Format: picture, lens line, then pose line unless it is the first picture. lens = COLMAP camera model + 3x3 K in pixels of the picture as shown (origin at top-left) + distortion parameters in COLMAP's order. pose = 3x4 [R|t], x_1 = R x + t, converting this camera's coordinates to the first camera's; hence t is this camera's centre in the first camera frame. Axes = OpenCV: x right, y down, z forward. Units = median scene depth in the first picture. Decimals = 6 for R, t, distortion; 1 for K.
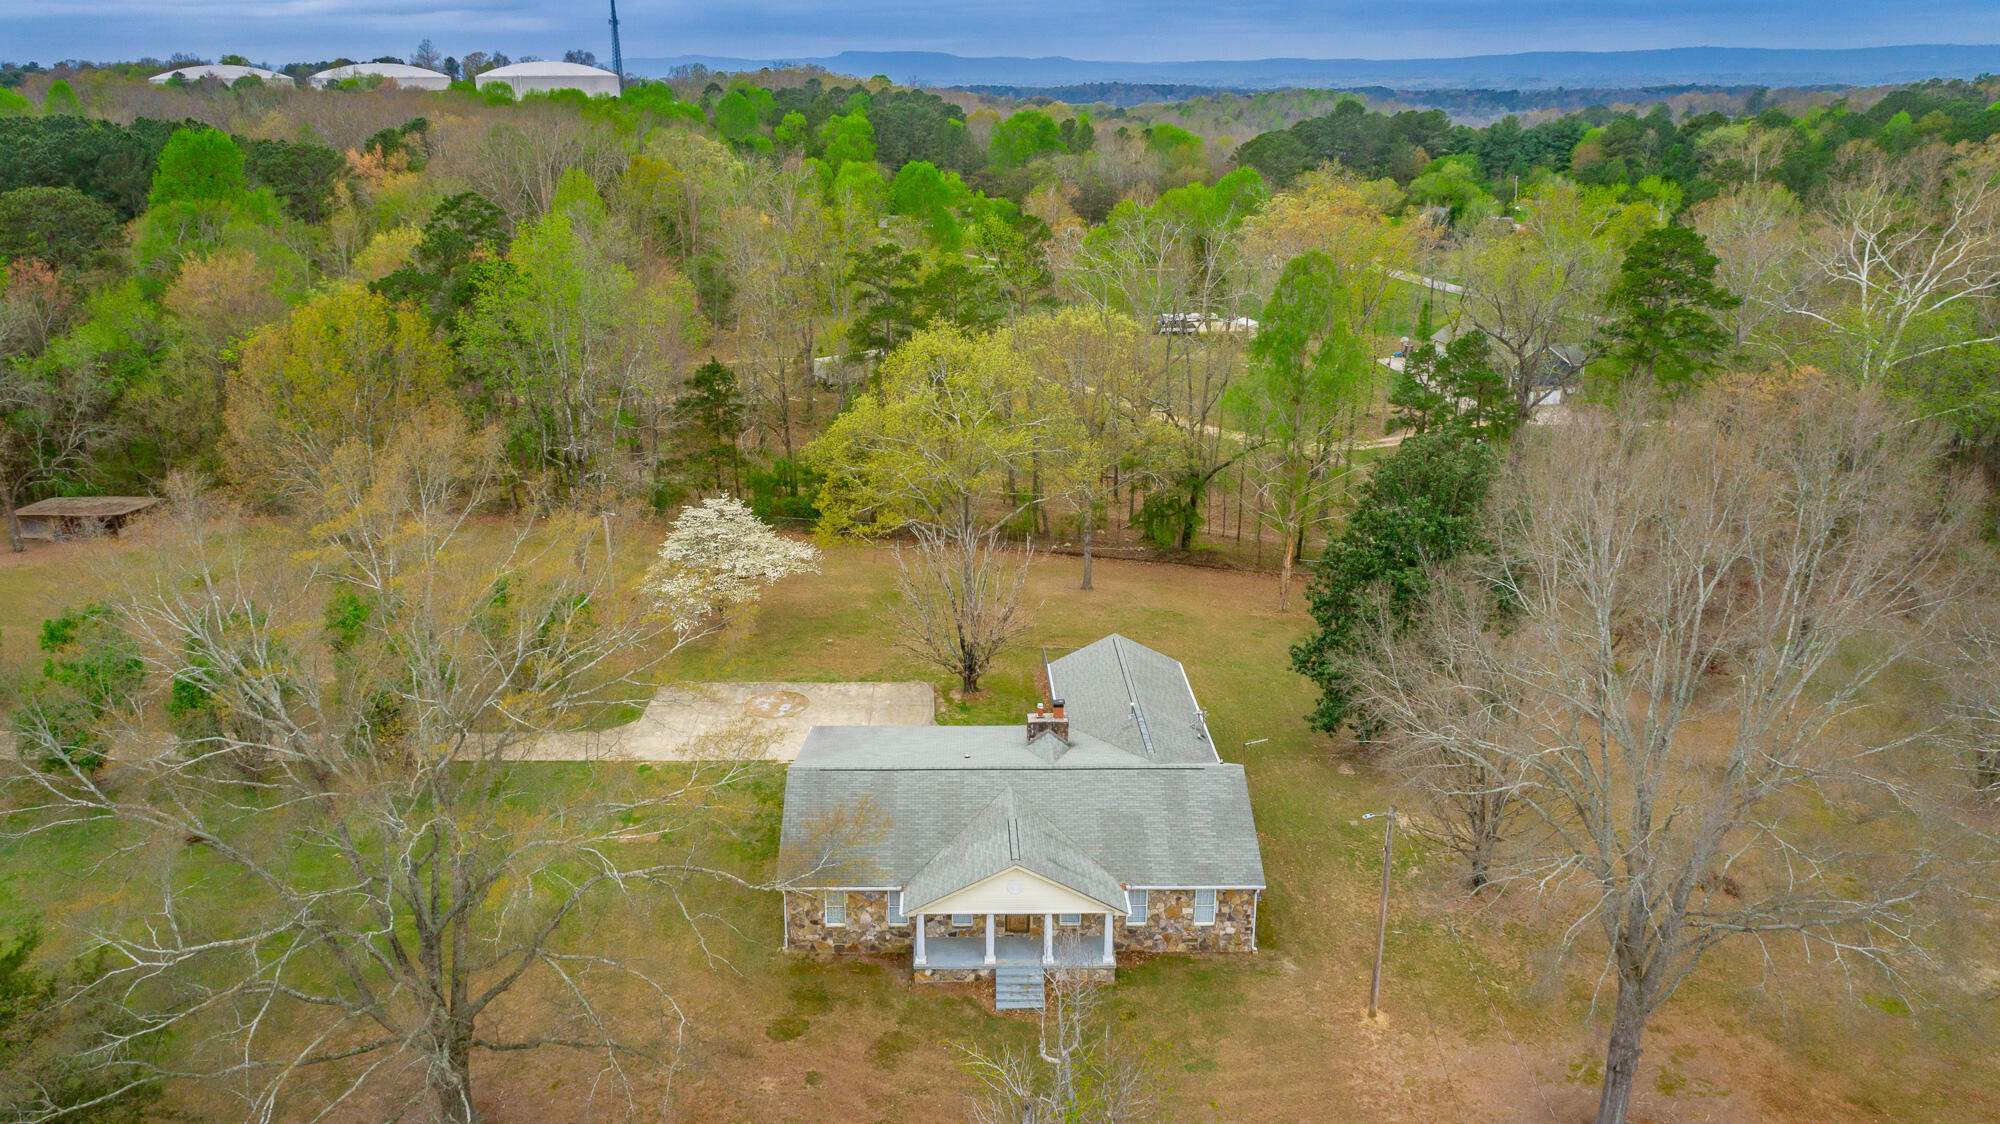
lens RADIAL K [[1382.5, 0, 955.6], [0, 1382.5, 549.1], [0, 0, 1]] dist [-0.001790, 0.004766]
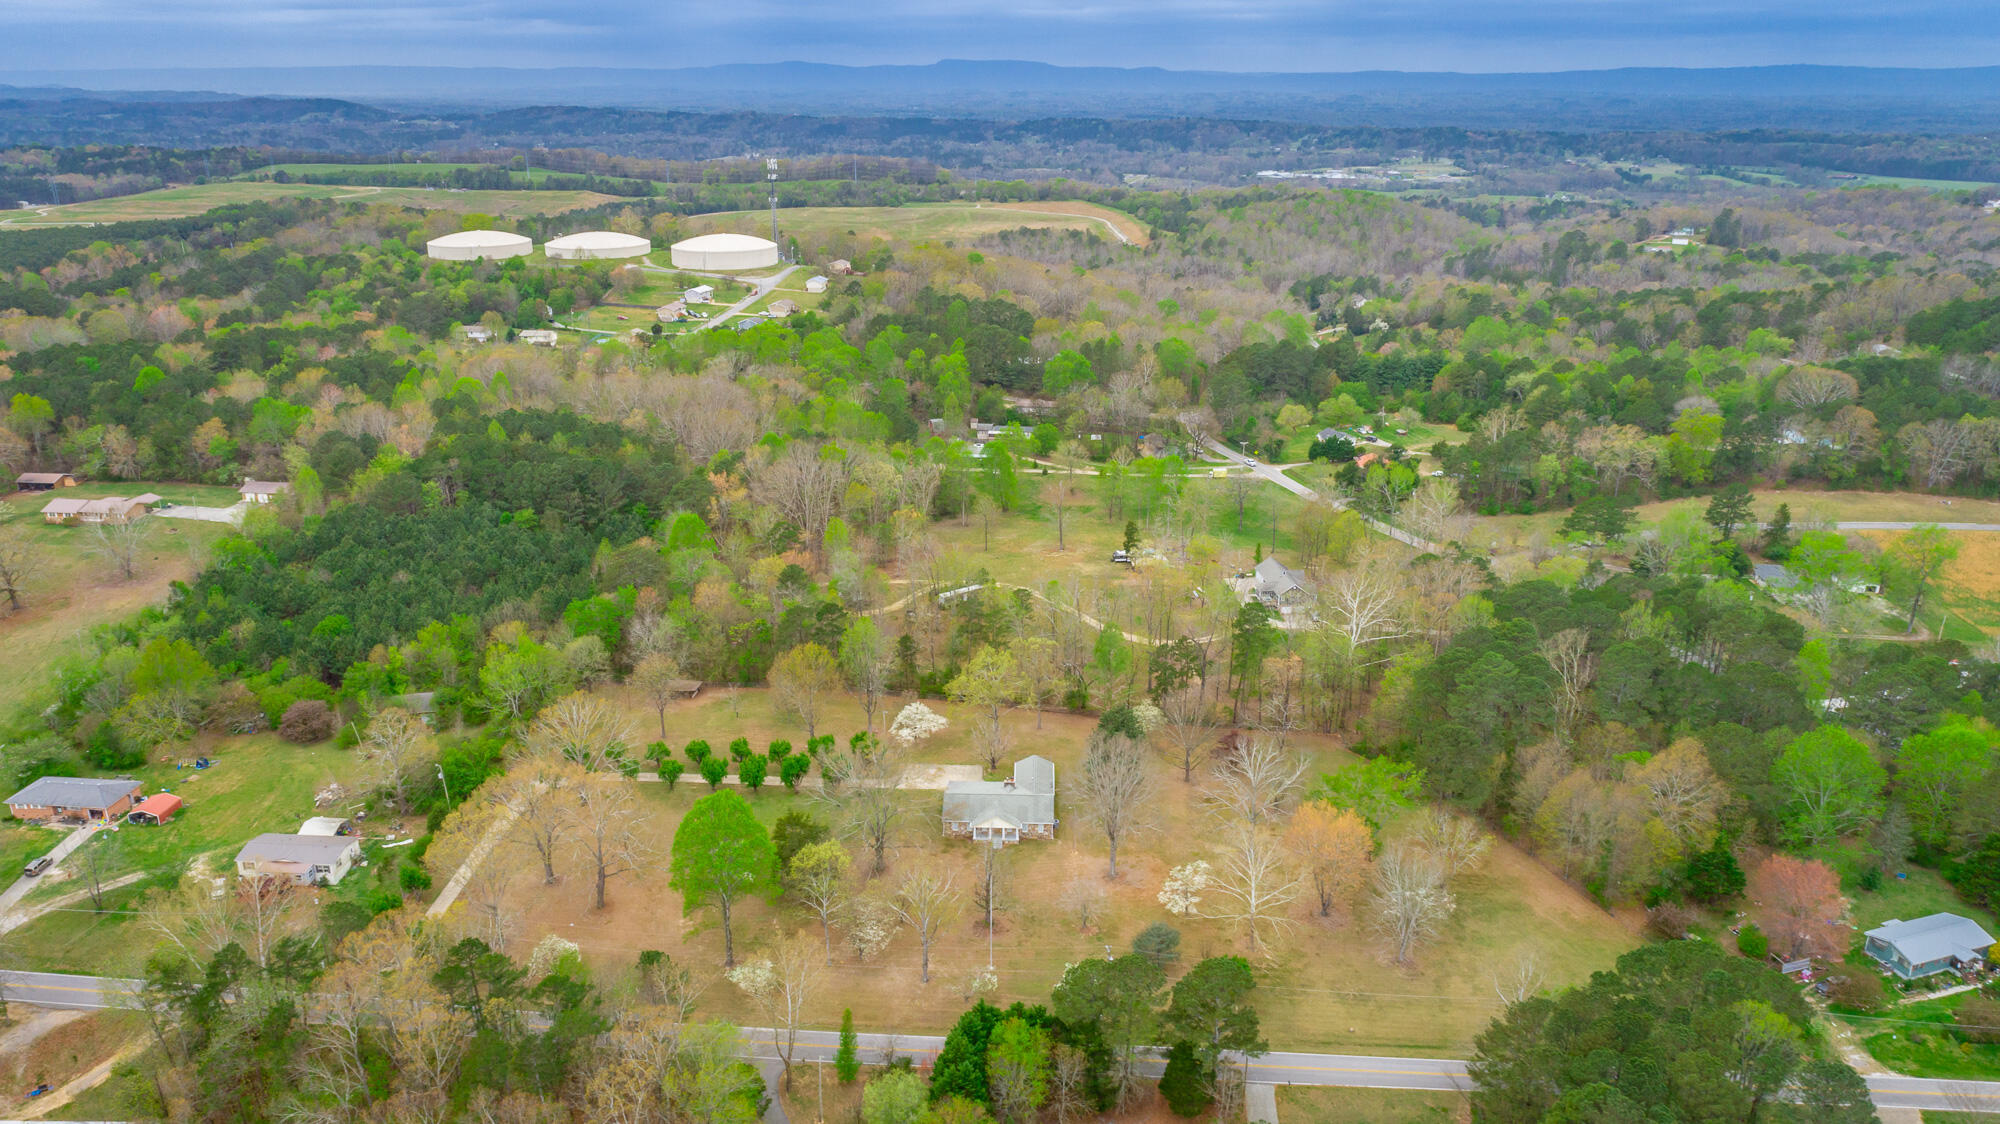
lens RADIAL K [[1365.2, 0, 998.2], [0, 1365.2, 563.4], [0, 0, 1]] dist [-0.008772, 0.008736]
pose [[0.999271, 0.020529, -0.032184, 0.035507], [-0.020219, 0.999746, 0.009931, -0.128630], [0.032380, -0.009273, 0.999433, -0.689577]]
